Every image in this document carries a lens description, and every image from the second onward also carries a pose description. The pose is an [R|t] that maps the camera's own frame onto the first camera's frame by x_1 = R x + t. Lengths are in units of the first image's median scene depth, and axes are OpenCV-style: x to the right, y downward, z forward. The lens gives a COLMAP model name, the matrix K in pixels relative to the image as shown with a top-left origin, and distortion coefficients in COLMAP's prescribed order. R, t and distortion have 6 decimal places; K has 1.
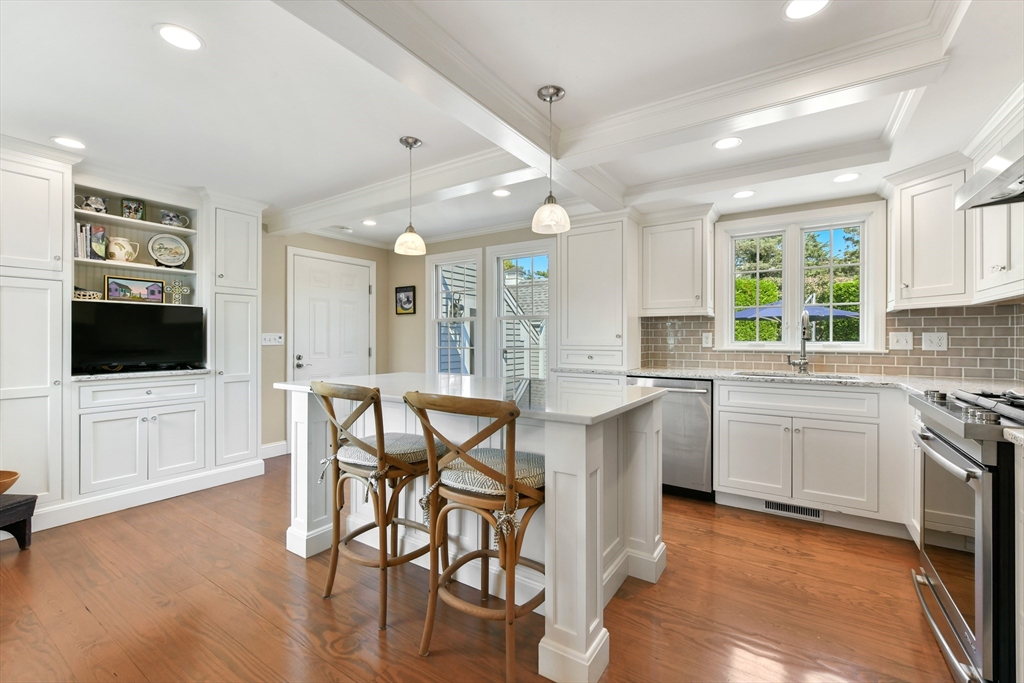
lens RADIAL K [[427.3, 0, 517.2], [0, 427.3, 338.5], [0, 0, 1]] dist [-0.002038, -0.000171]
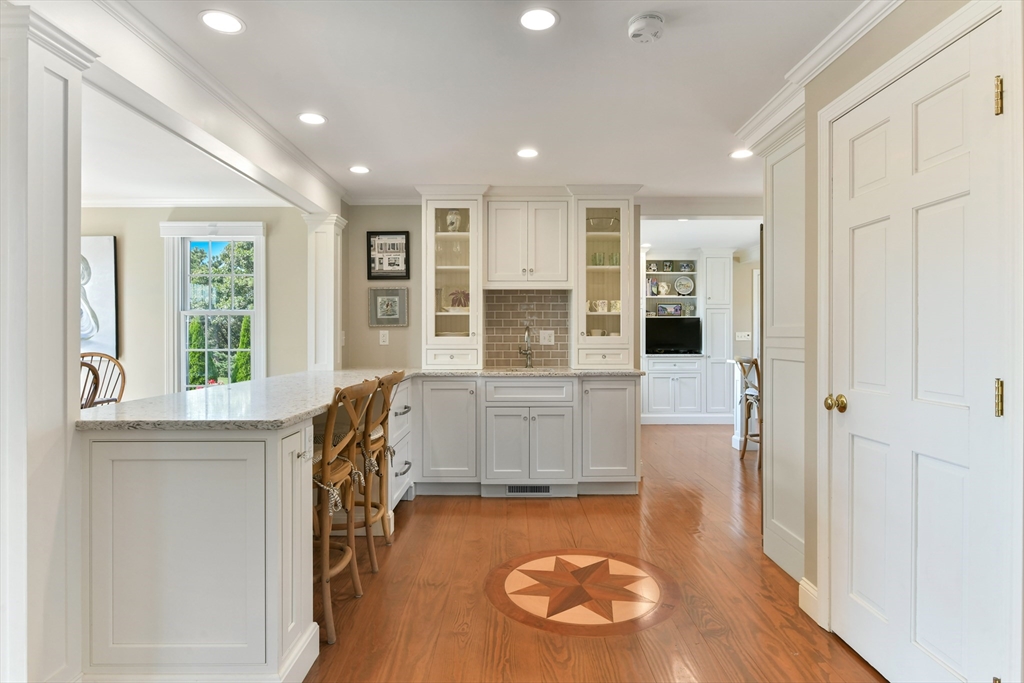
lens RADIAL K [[561.7, 0, 512.2], [0, 561.7, 337.5], [0, 0, 1]] dist [-0.003167, -0.000419]
pose [[0.544681, 0.001426, -0.838642, 0.785563], [0.001879, 0.999994, 0.002921, -0.002207], [0.838642, -0.003167, 0.544675, -0.908114]]
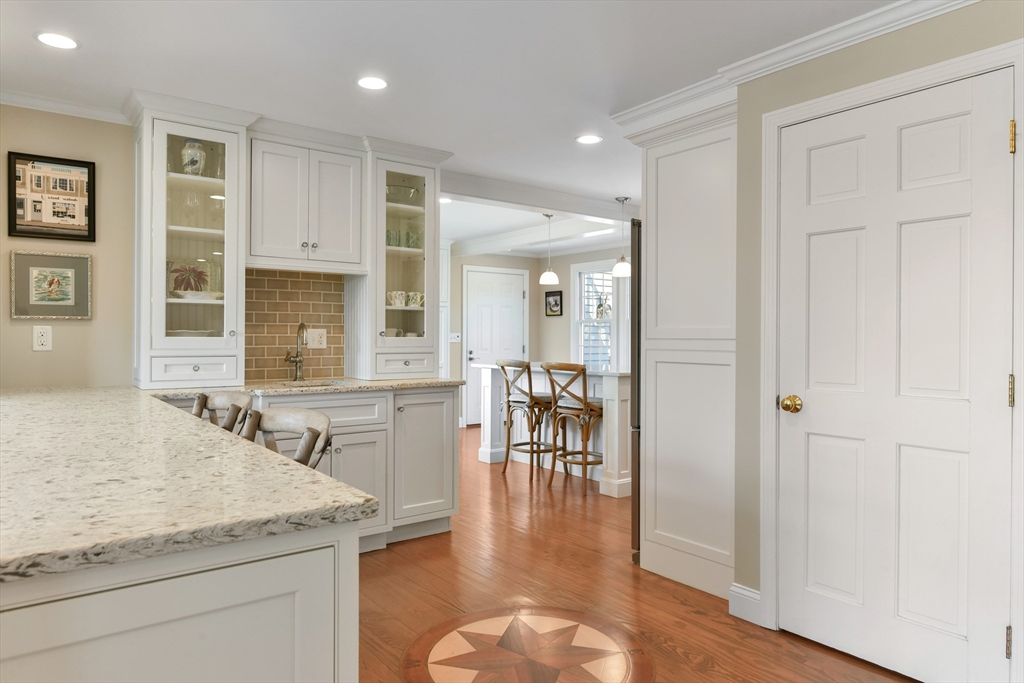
lens RADIAL K [[654.1, 0, 513.3], [0, 654.1, 337.5], [0, 0, 1]] dist [-0.003973, -0.001057]
pose [[0.941382, 0.002625, -0.337332, 0.364064], [-0.002527, 0.999997, 0.000730, -0.001754], [0.337332, 0.000165, 0.941386, -1.091743]]
